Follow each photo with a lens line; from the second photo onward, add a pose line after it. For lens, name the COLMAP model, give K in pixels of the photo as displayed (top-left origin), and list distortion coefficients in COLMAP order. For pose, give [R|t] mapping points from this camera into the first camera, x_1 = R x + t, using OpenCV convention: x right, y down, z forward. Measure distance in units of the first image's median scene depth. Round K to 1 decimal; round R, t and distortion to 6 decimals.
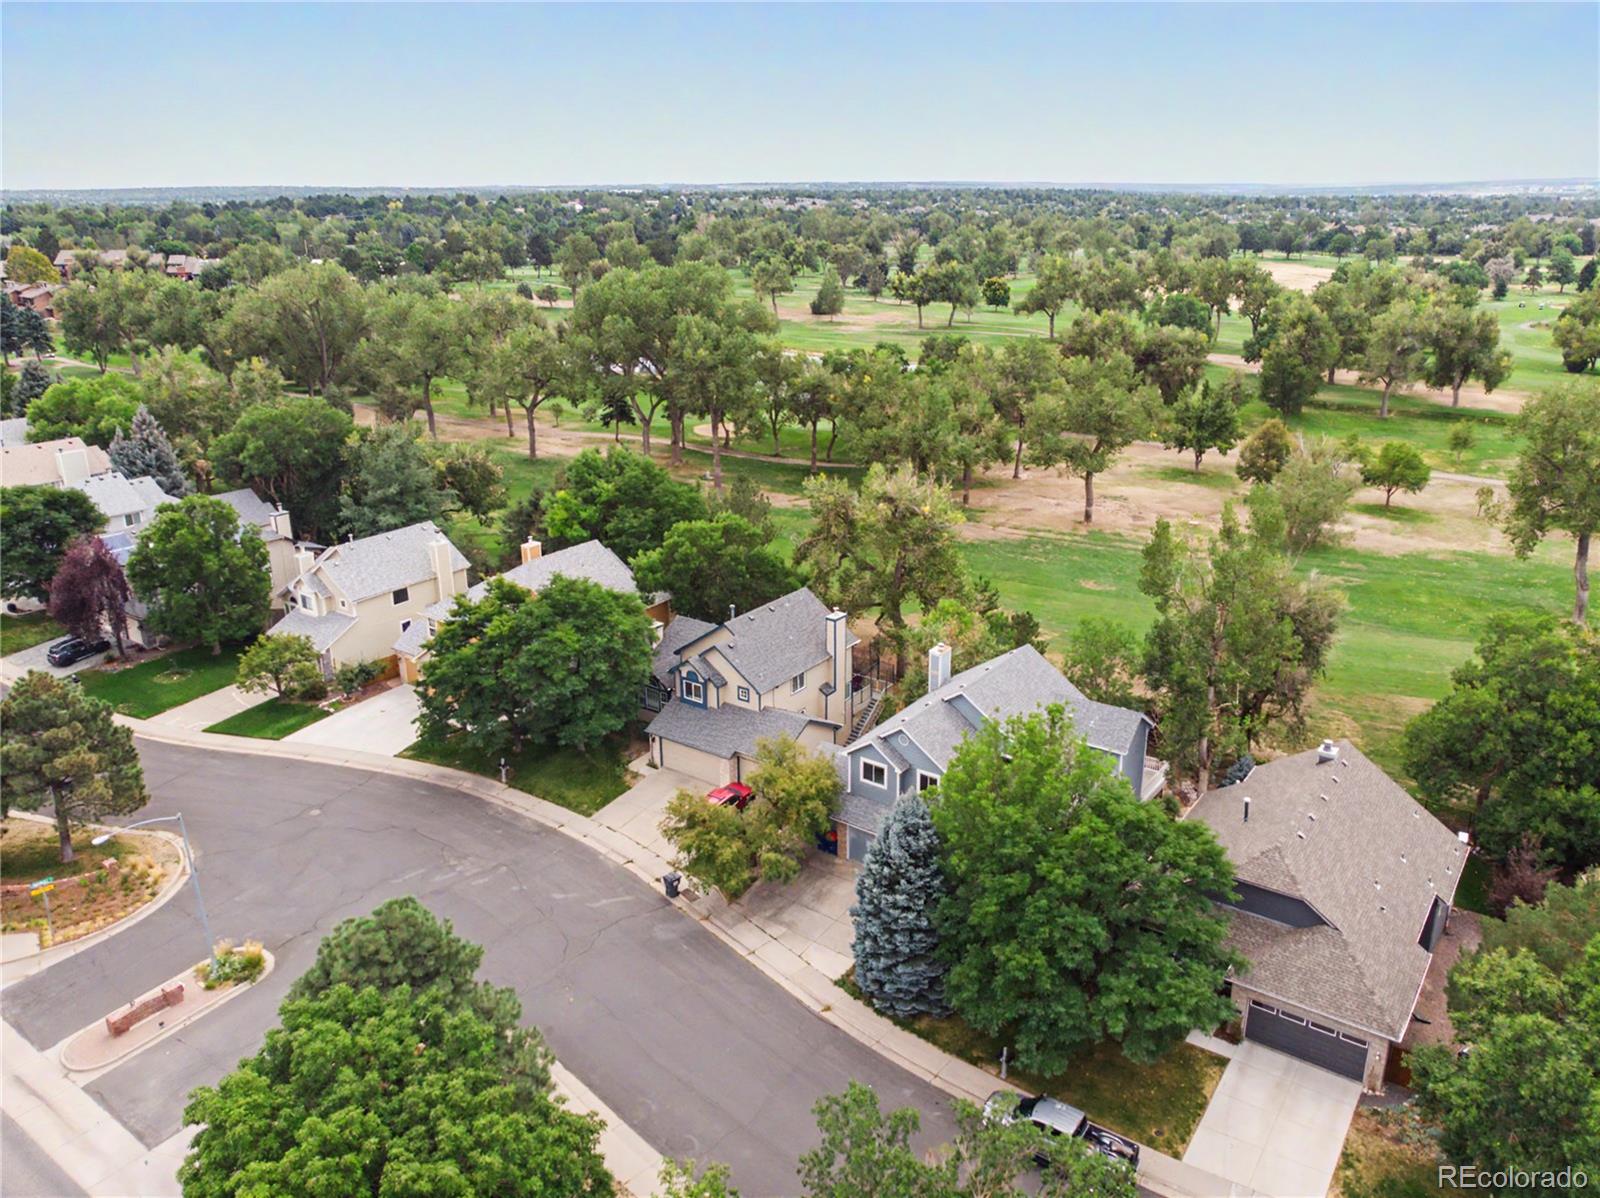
lens RADIAL K [[1189.2, 0, 800.0], [0, 1189.2, 599.0], [0, 0, 1]] dist [-0.008243, 0.025498]
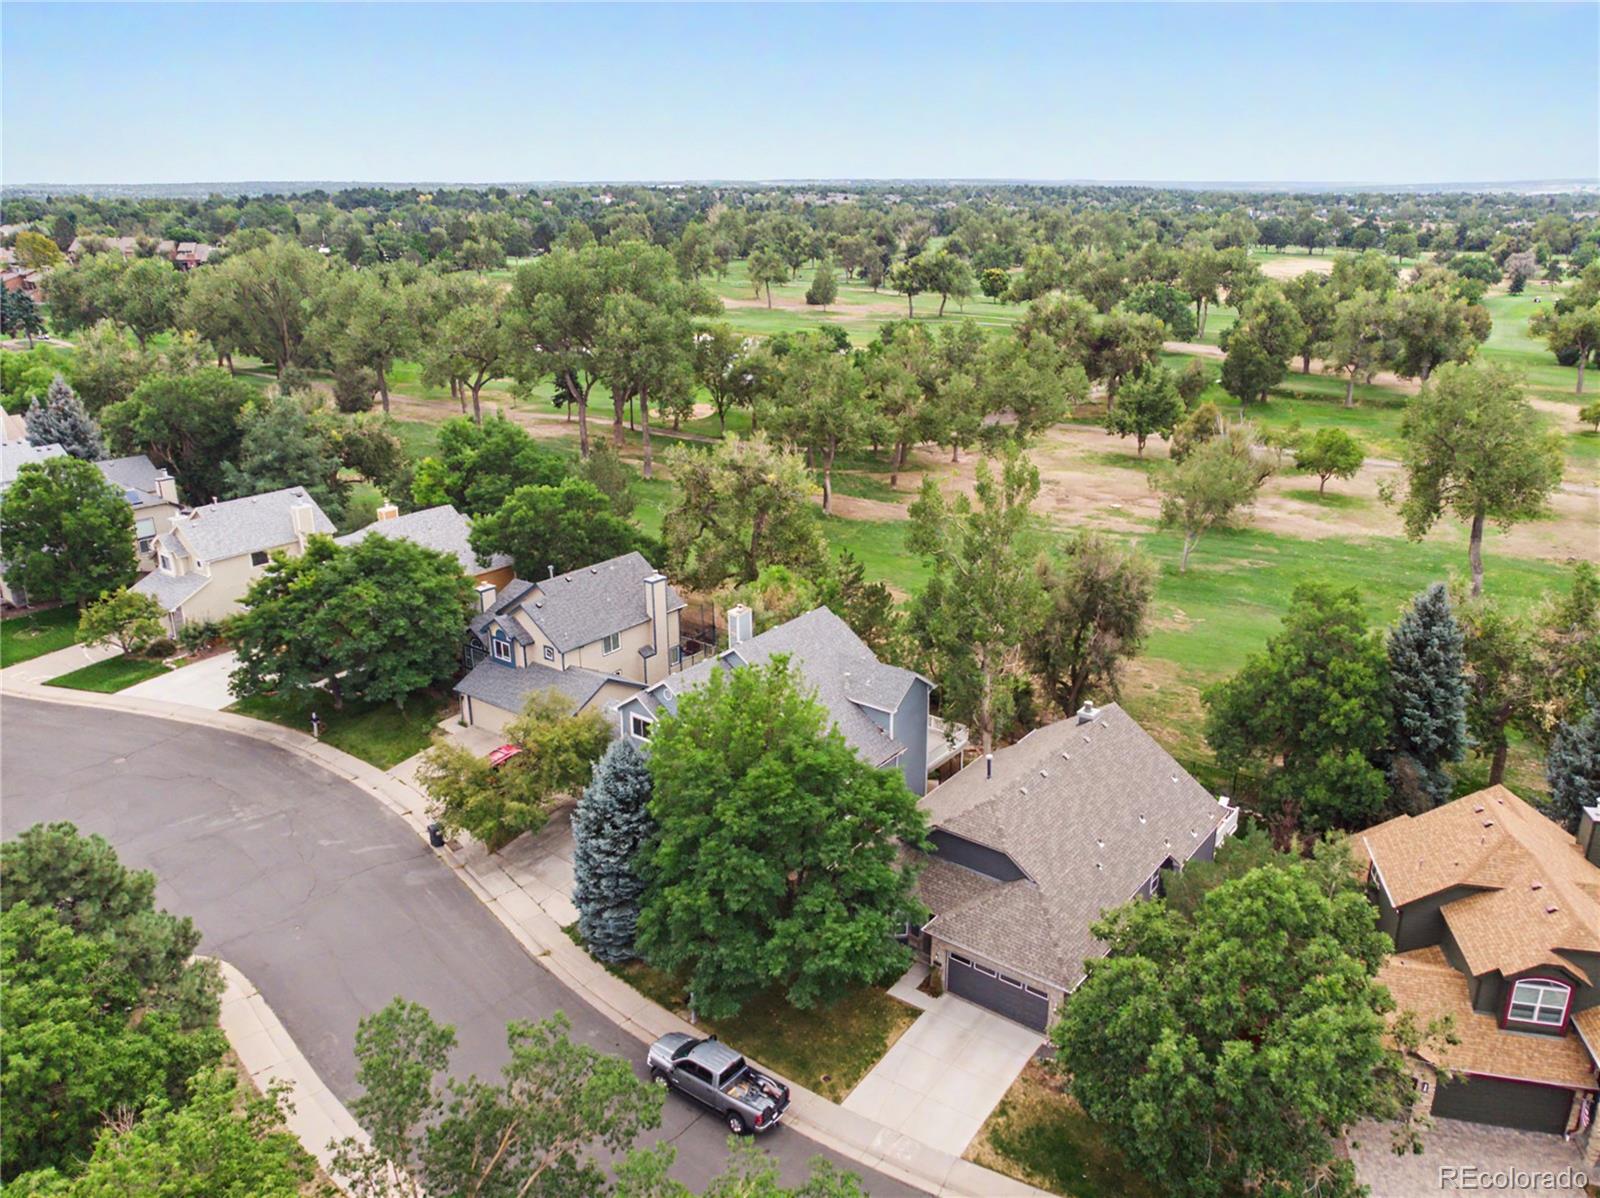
lens RADIAL K [[1189.2, 0, 800.0], [0, 1189.2, 599.0], [0, 0, 1]] dist [-0.008243, 0.025498]
pose [[0.999348, 0.014613, -0.033013, 0.153453], [-0.014542, 0.999891, 0.002394, 0.022502], [0.033044, -0.001913, 0.999452, 0.001576]]
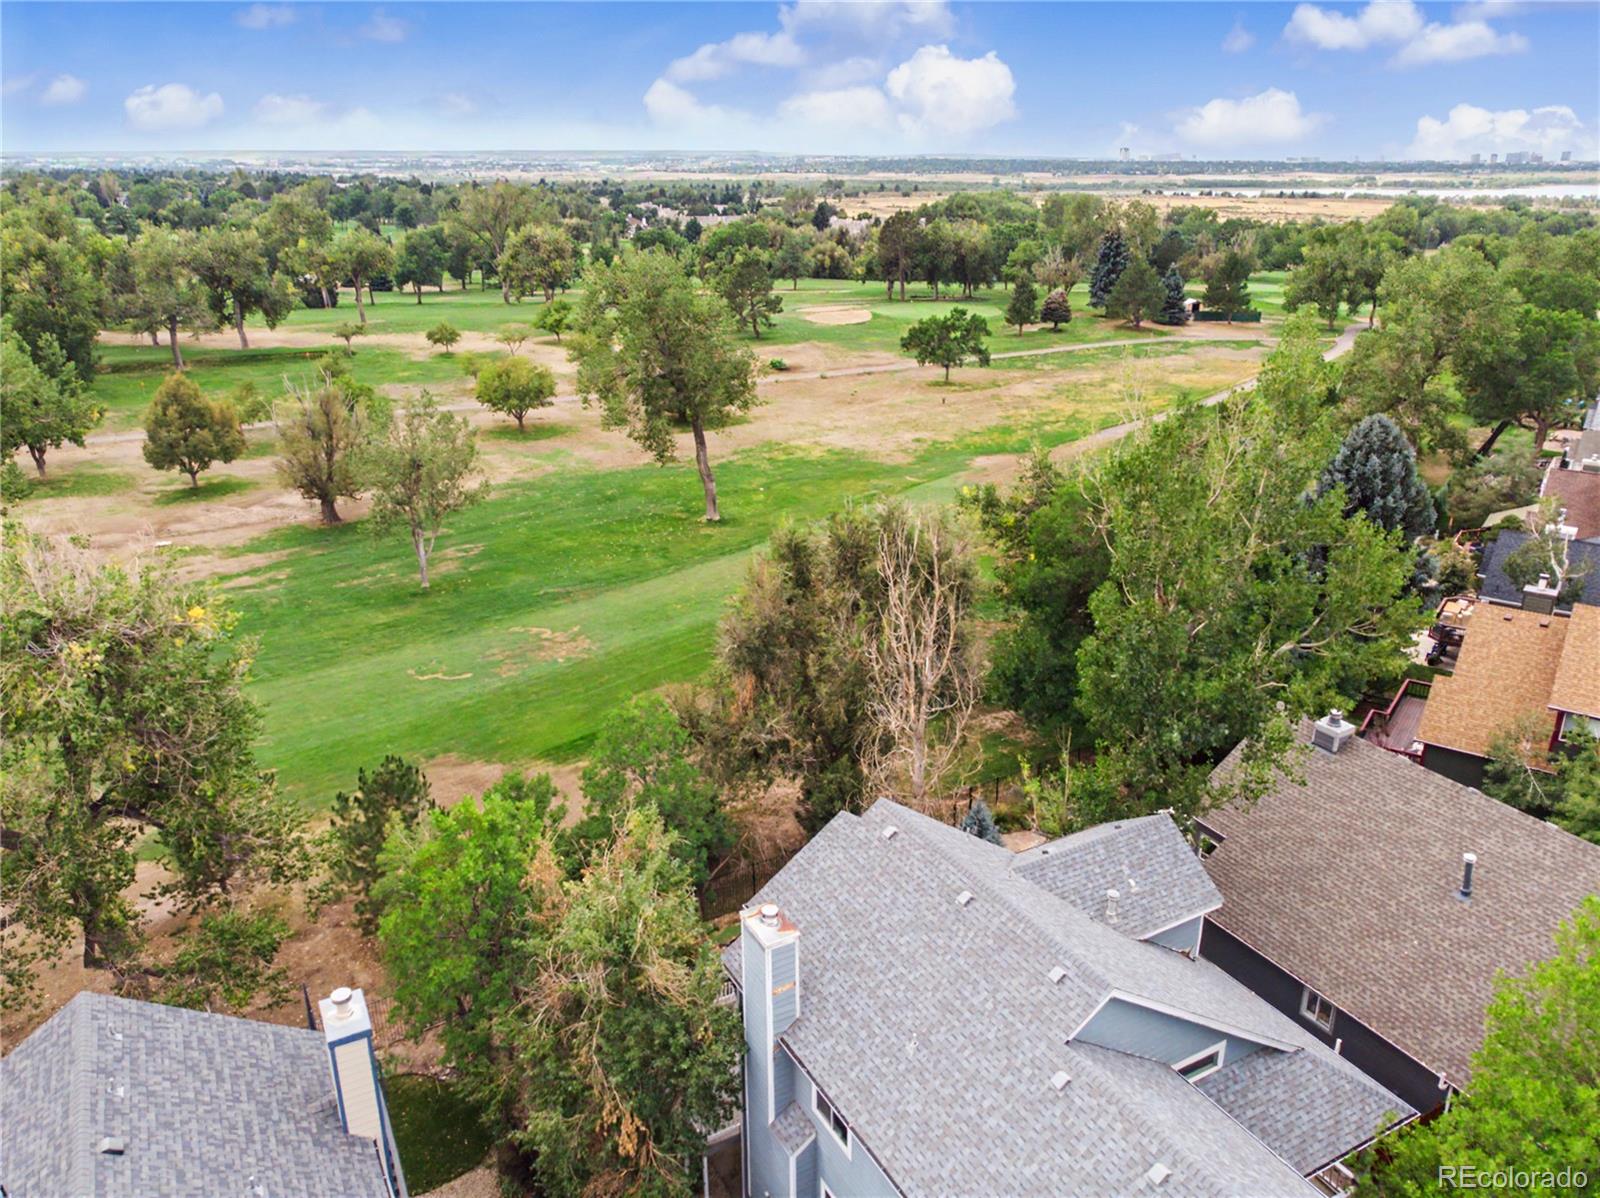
lens RADIAL K [[1183.5, 0, 807.5], [0, 1183.5, 596.0], [0, 0, 1]] dist [-0.000155, 0.028126]
pose [[0.422848, -0.305054, 0.853312, -0.119812], [0.291351, 0.937407, 0.190742, -0.088633], [-0.858087, 0.167959, 0.485258, 0.601296]]
